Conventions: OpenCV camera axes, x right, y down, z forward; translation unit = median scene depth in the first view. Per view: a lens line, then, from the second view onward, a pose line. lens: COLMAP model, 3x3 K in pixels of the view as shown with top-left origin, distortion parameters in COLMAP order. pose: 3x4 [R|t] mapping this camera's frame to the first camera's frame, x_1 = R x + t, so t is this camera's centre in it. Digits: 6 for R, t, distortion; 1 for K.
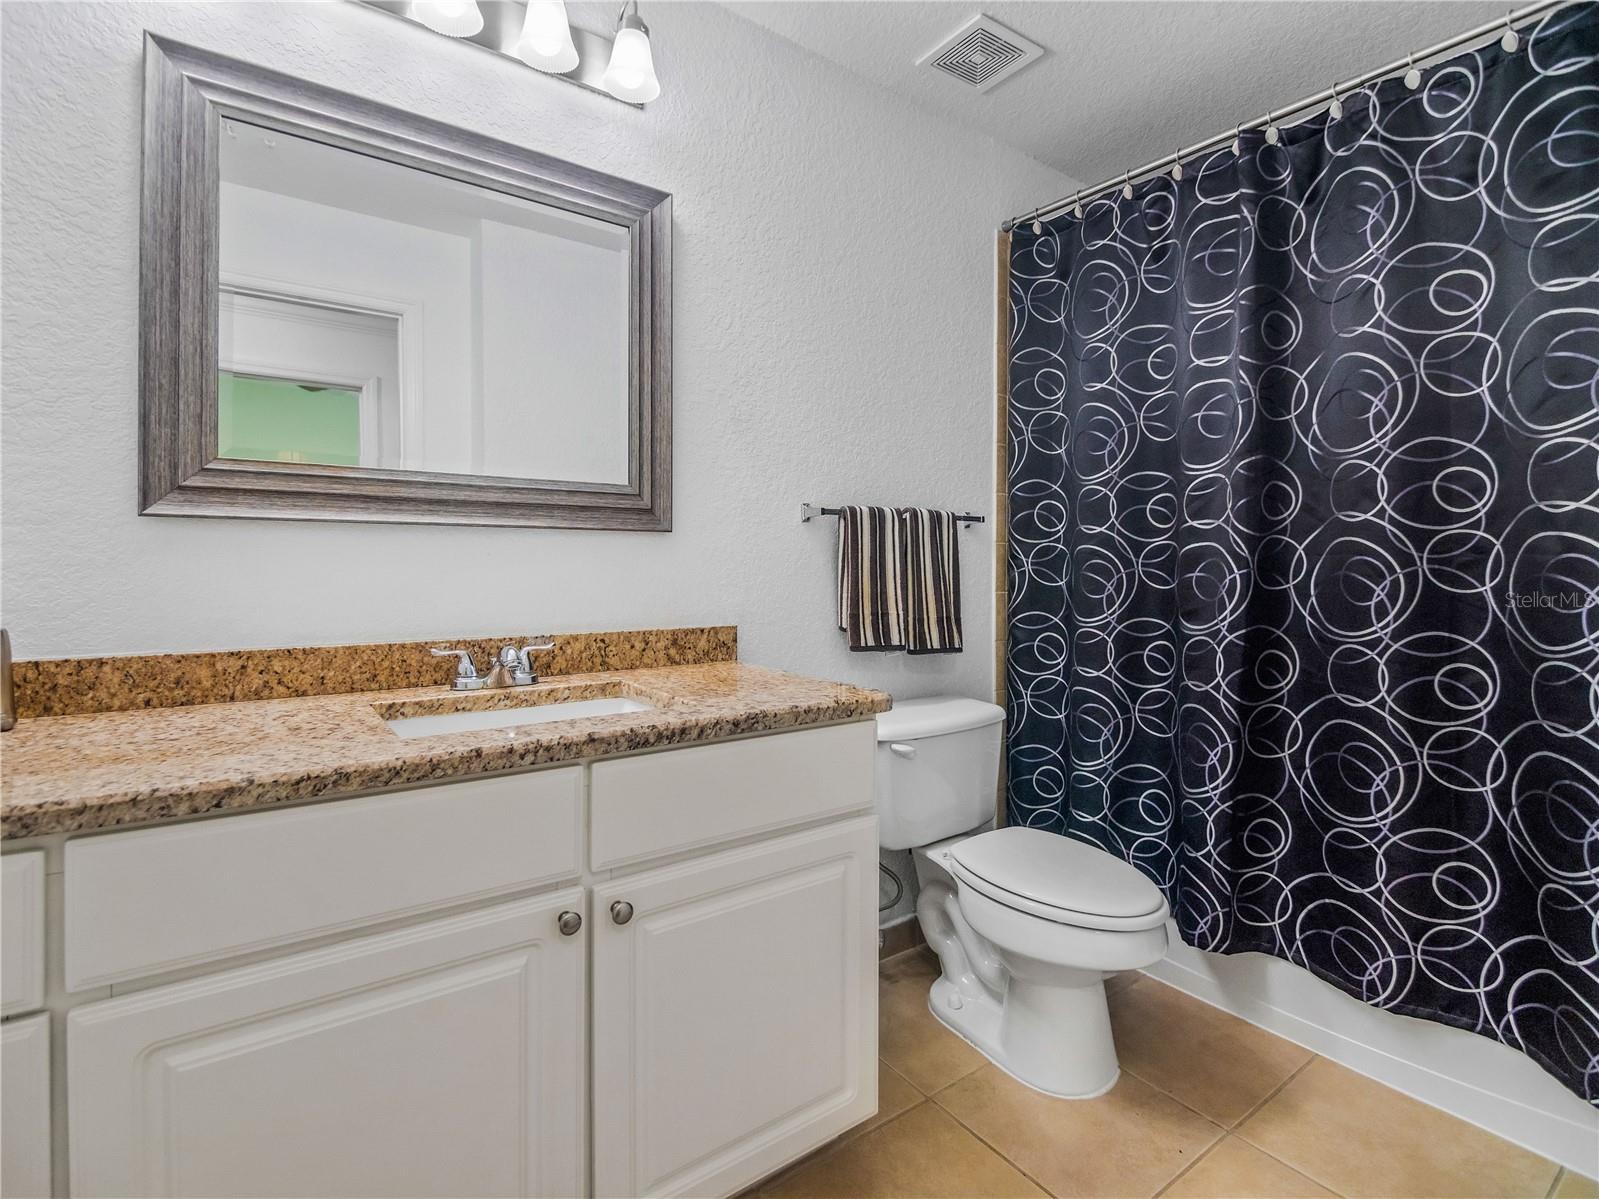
lens RADIAL K [[763.3, 0, 804.1], [0, 763.3, 589.7], [0, 0, 1]] dist [-0.001976, -0.001143]
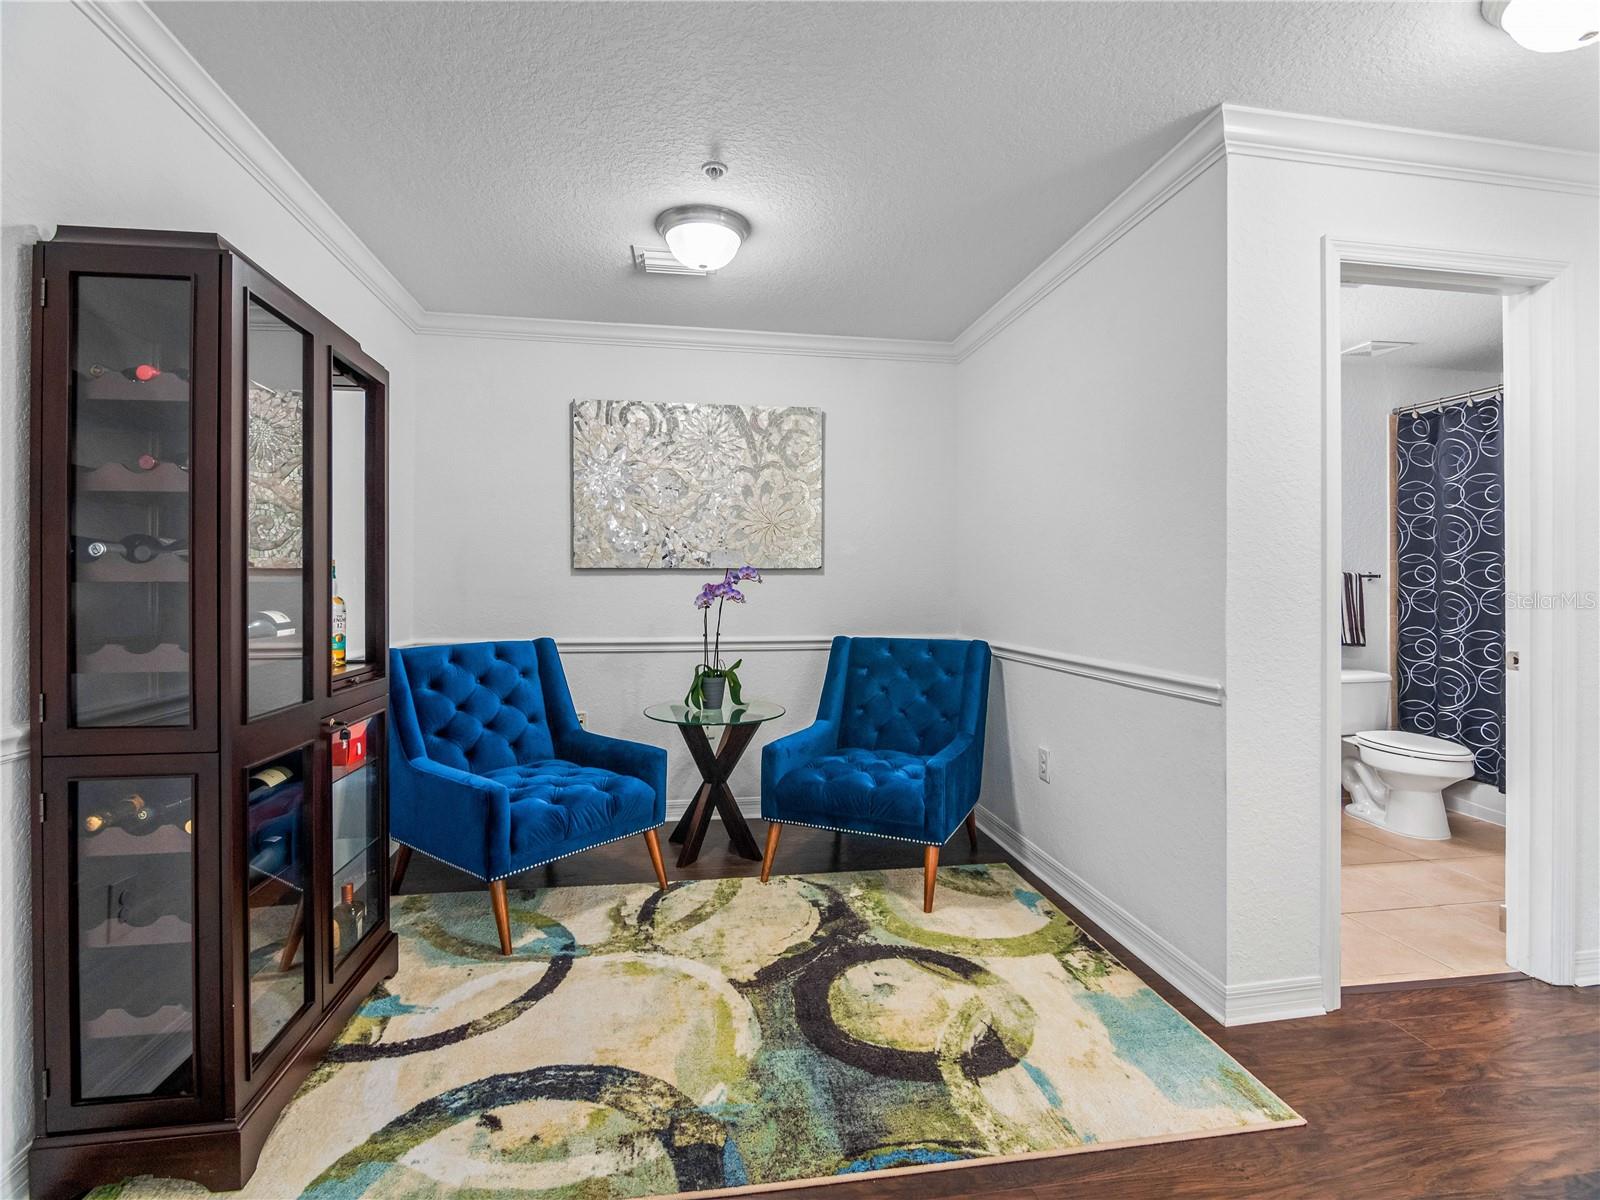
lens RADIAL K [[763.7, 0, 804.7], [0, 763.7, 590.2], [0, 0, 1]] dist [-0.001976, -0.001143]
pose [[0.894228, -0.001917, -0.447607, -0.188912], [-0.012753, 0.999476, -0.029760, 0.014715], [0.447429, 0.032321, 0.893735, -1.303079]]
